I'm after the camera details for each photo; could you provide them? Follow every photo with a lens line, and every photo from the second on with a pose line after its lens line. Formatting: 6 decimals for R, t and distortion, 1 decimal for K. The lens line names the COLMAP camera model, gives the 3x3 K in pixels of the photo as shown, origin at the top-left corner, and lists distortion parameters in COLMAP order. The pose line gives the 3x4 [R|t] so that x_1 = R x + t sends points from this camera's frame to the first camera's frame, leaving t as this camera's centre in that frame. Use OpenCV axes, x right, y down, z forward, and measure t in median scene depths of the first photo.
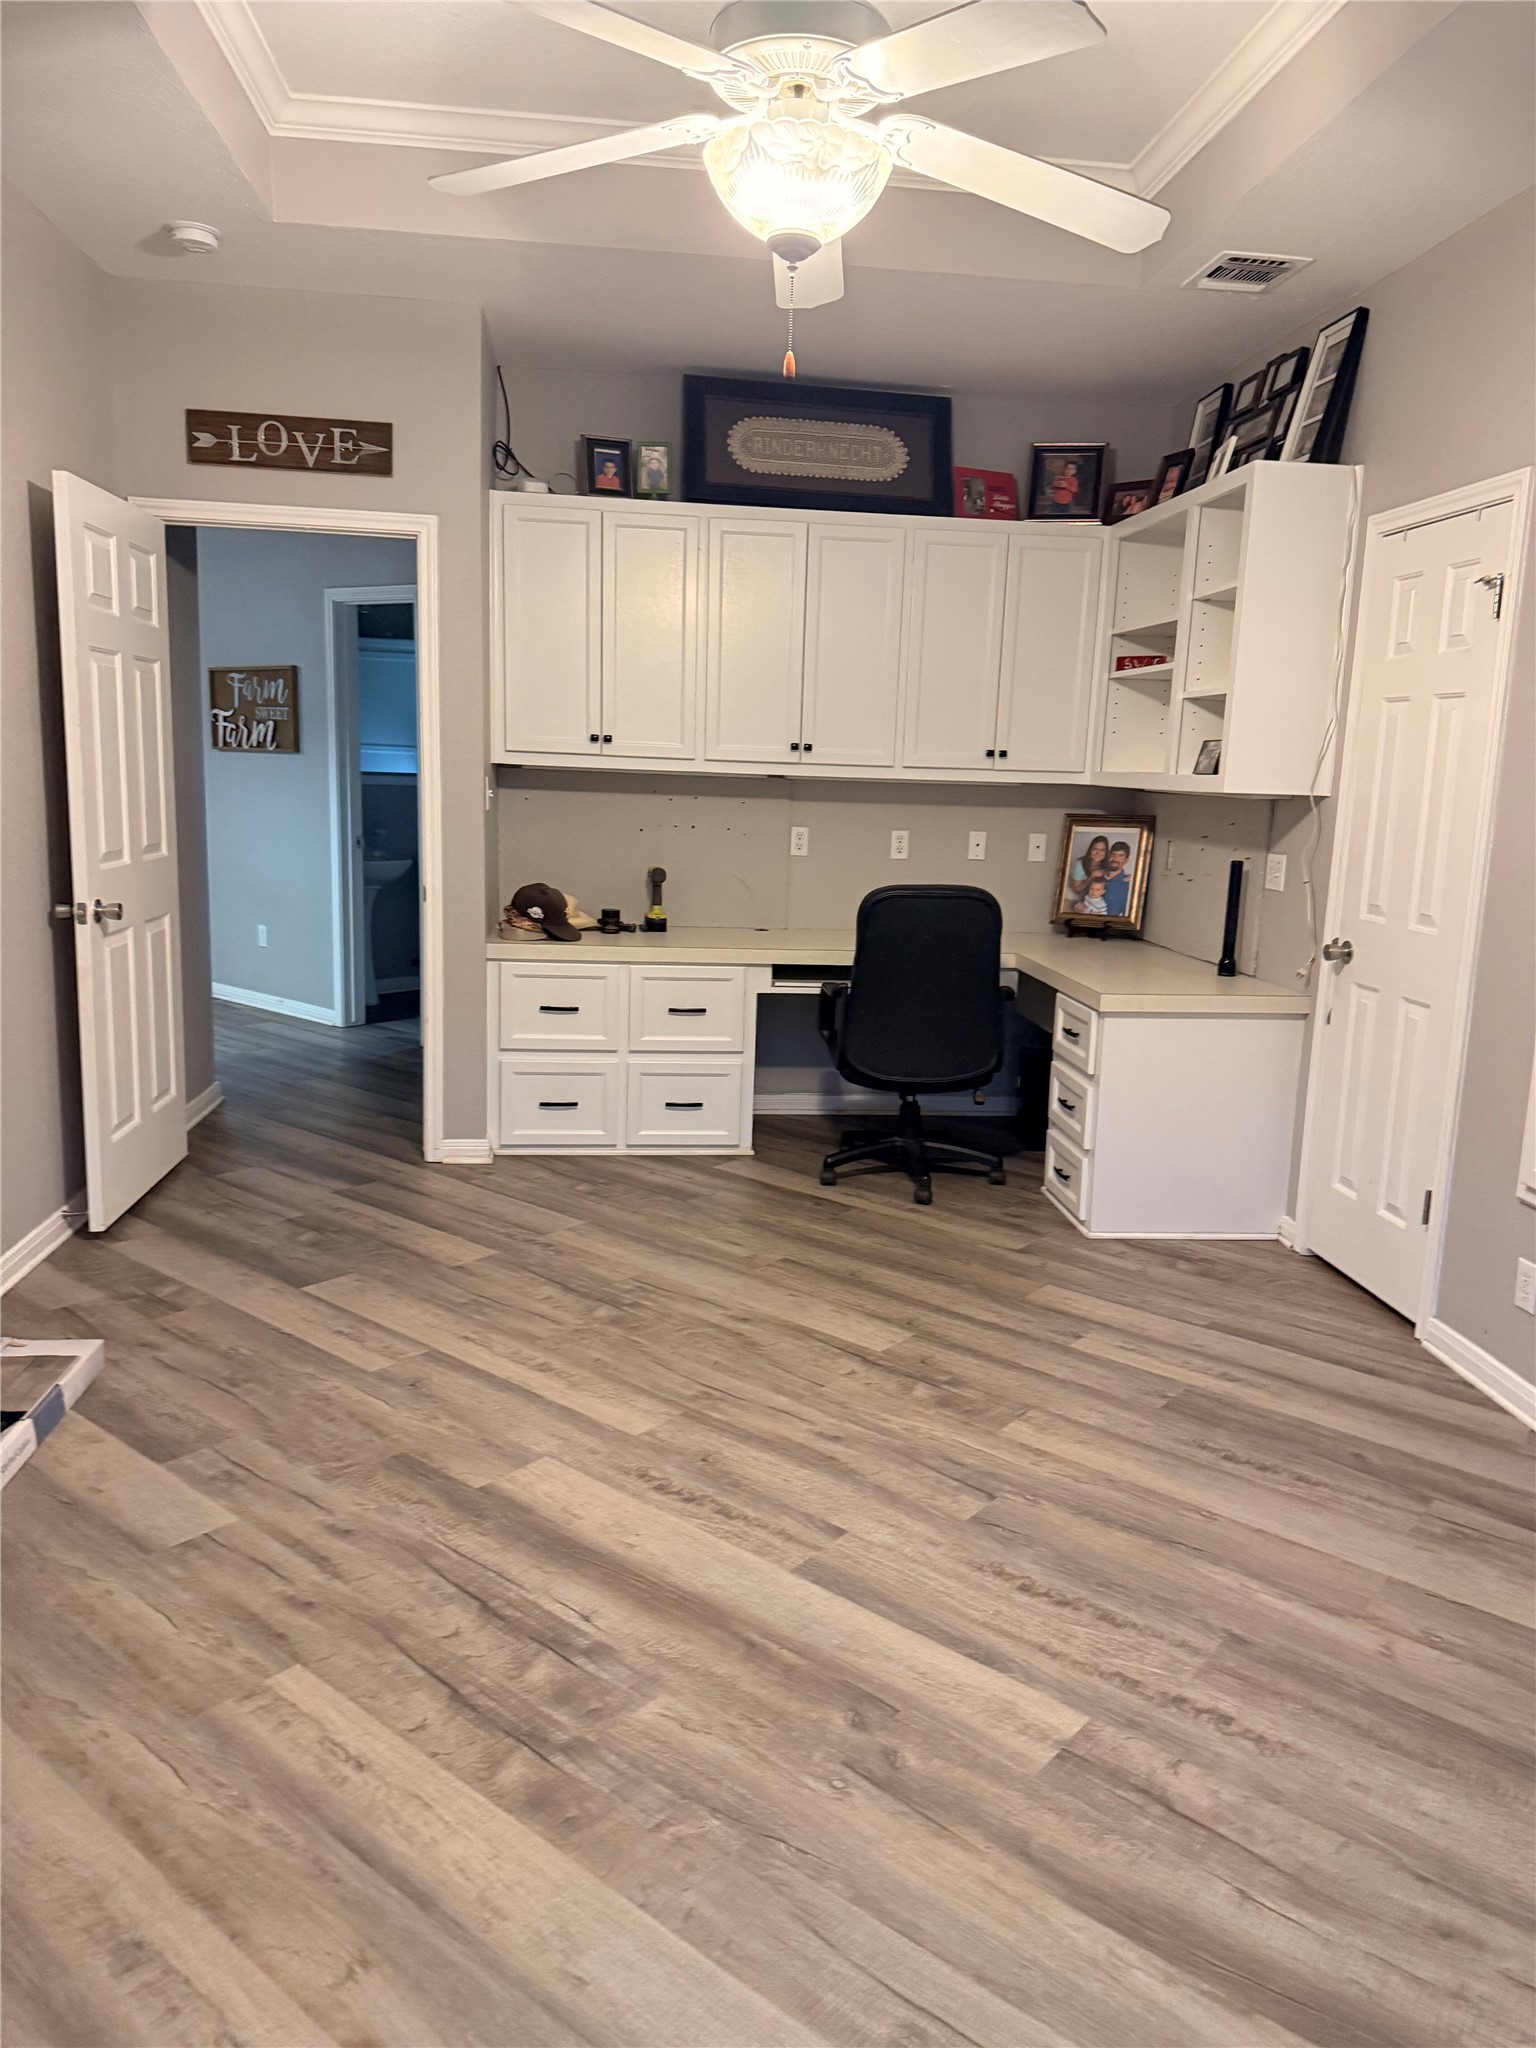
lens RADIAL K [[1447.5, 0, 772.5], [0, 1447.5, 1027.3], [0, 0, 1]] dist [-0.015526, -0.011551]
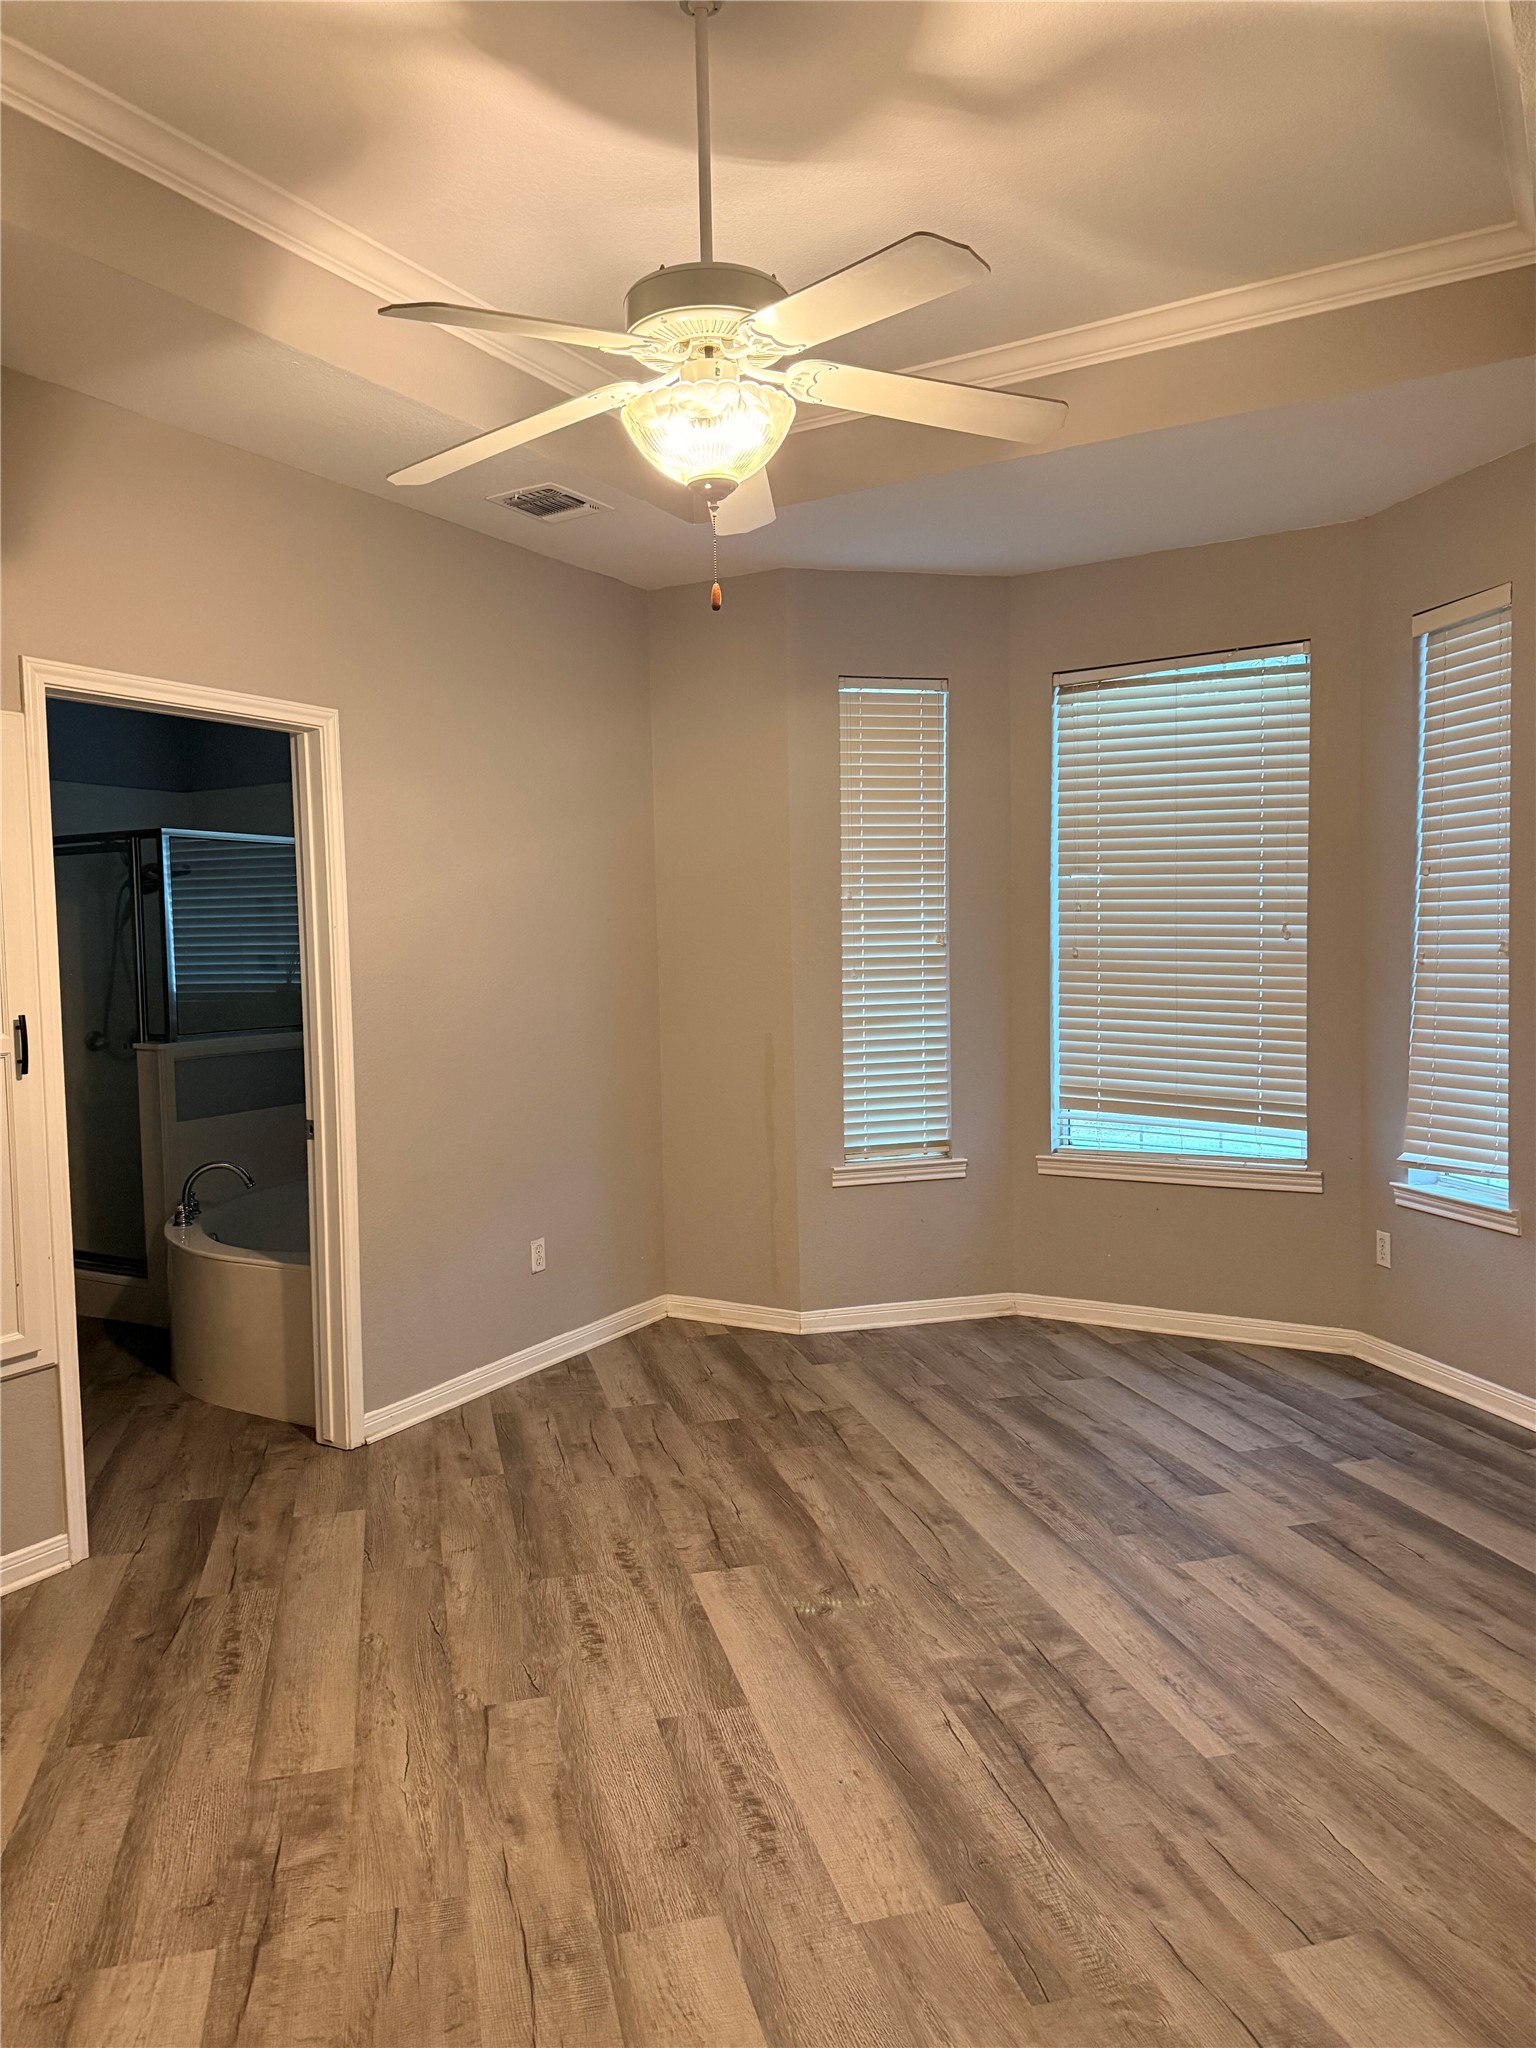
lens RADIAL K [[1447.5, 0, 767.1], [0, 1447.5, 1023.0], [0, 0, 1]] dist [-0.015526, -0.011551]
pose [[-0.806606, -0.056235, 0.588408, -0.624840], [0.099138, 0.968492, 0.228461, -0.370980], [-0.582716, 0.242611, -0.775617, 1.770000]]
